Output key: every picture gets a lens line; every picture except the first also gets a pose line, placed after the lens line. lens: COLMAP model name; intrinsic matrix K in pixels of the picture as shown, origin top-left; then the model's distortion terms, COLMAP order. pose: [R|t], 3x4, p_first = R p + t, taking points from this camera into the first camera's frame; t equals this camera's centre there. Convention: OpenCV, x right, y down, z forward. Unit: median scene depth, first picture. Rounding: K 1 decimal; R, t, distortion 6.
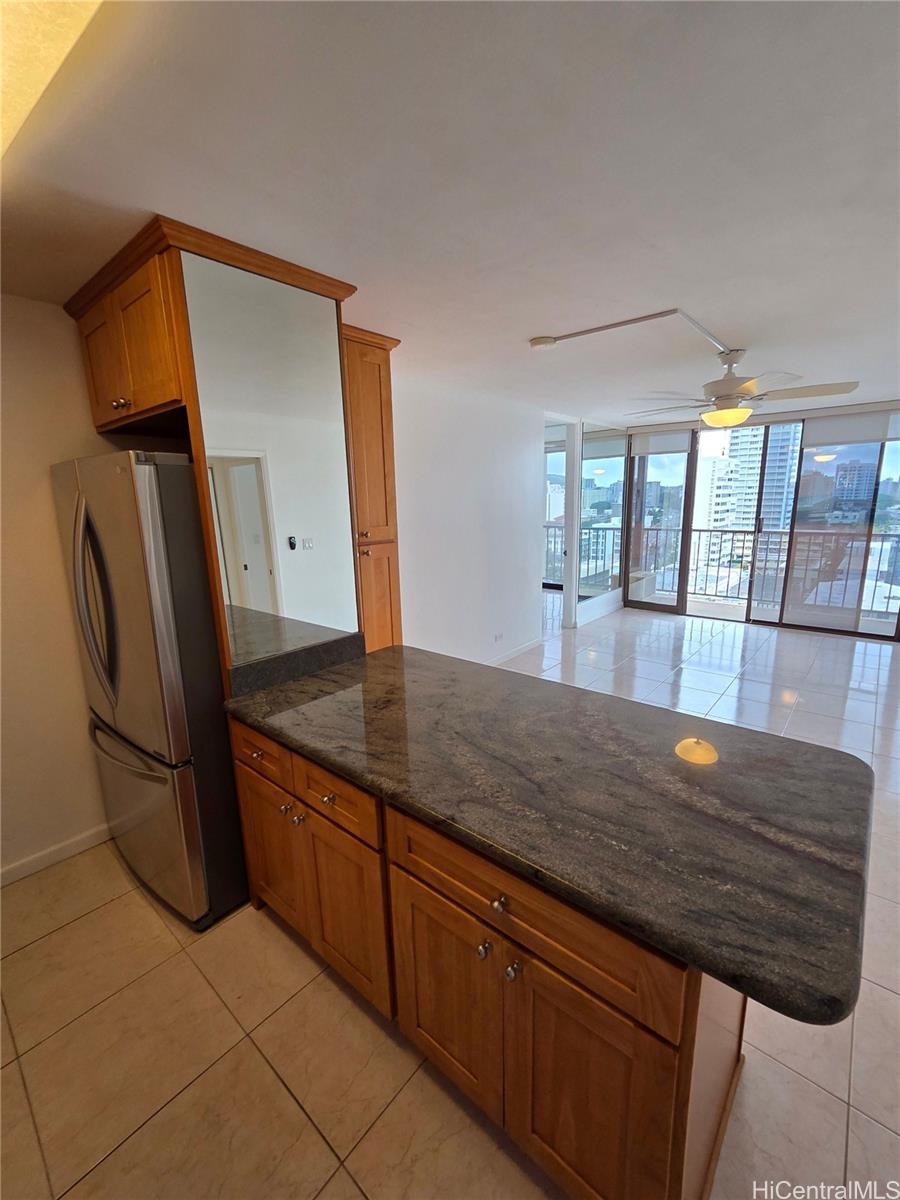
lens RADIAL K [[498.0, 0, 456.9], [0, 498.0, 601.3], [0, 0, 1]] dist [0.000719, 0.000222]
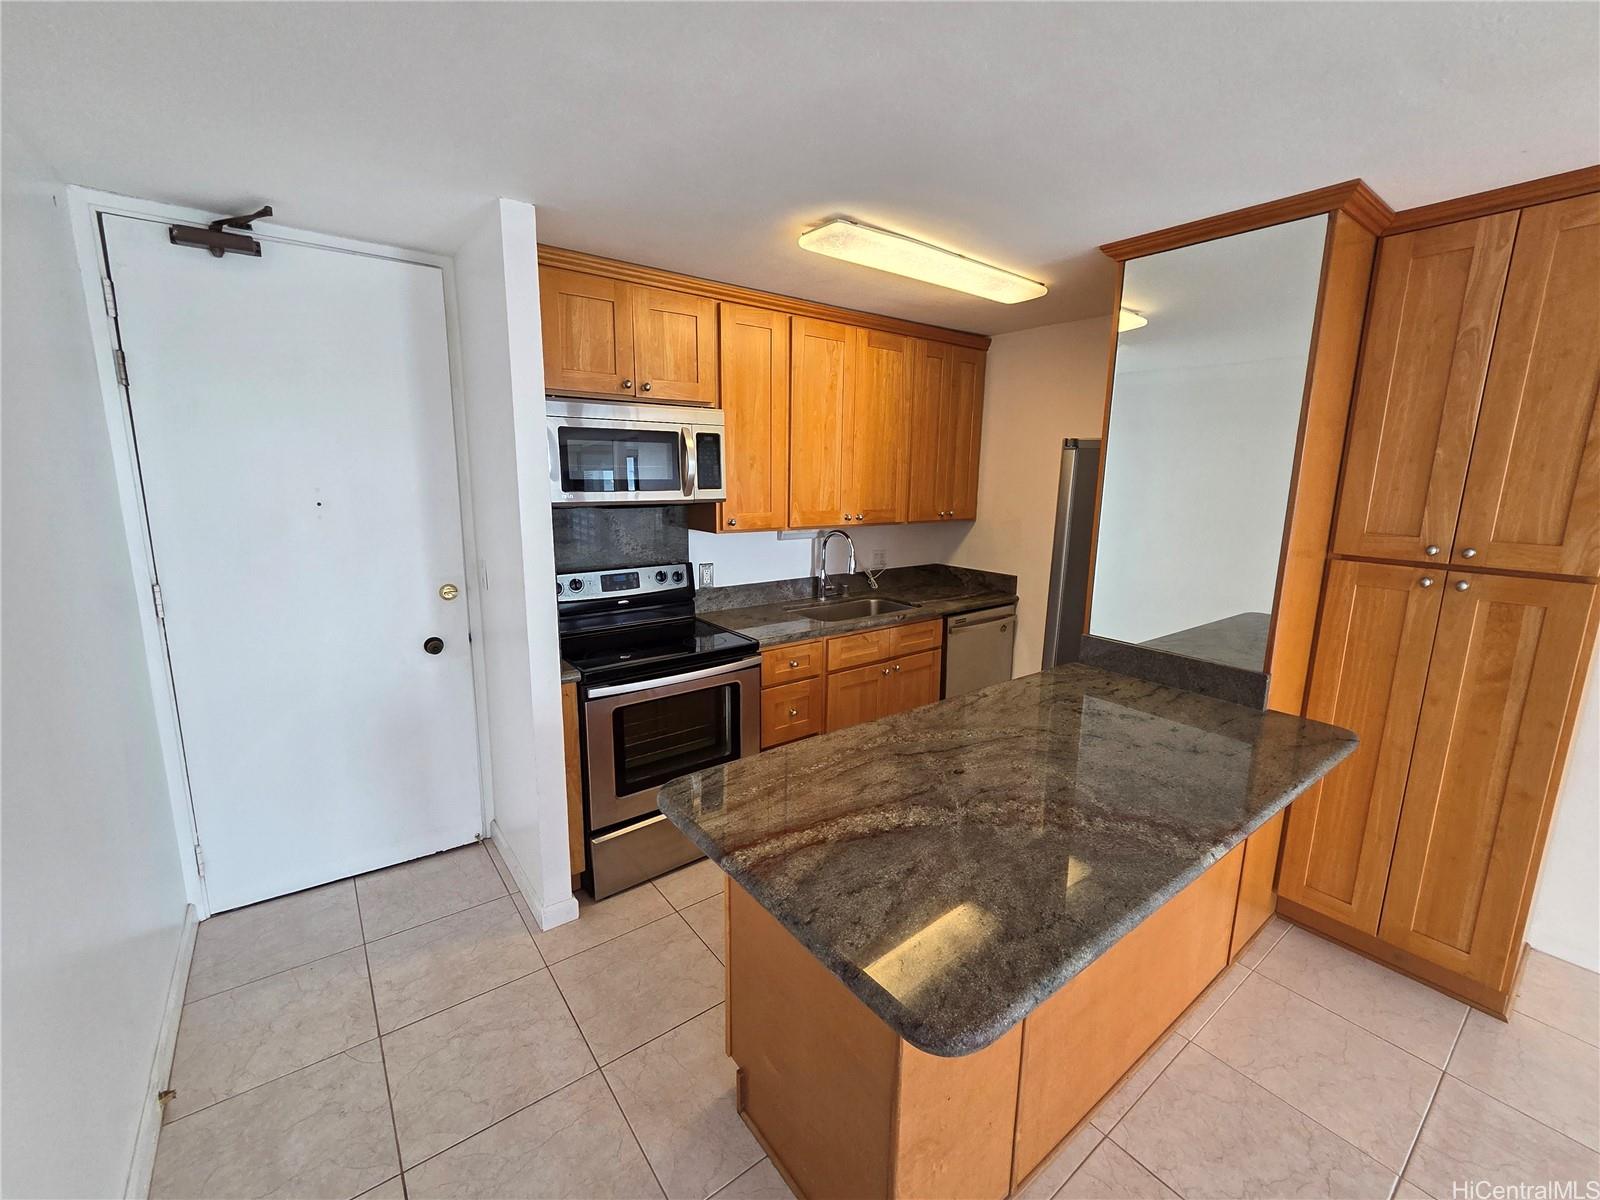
lens RADIAL K [[664.0, 0, 799.4], [0, 664.0, 596.1], [0, 0, 1]] dist [0.000719, 0.000222]
pose [[-0.214878, 0.202714, -0.955371, 0.091072], [-0.208285, 0.946205, 0.247616, -0.015066], [0.954172, 0.252197, -0.161097, 0.056448]]
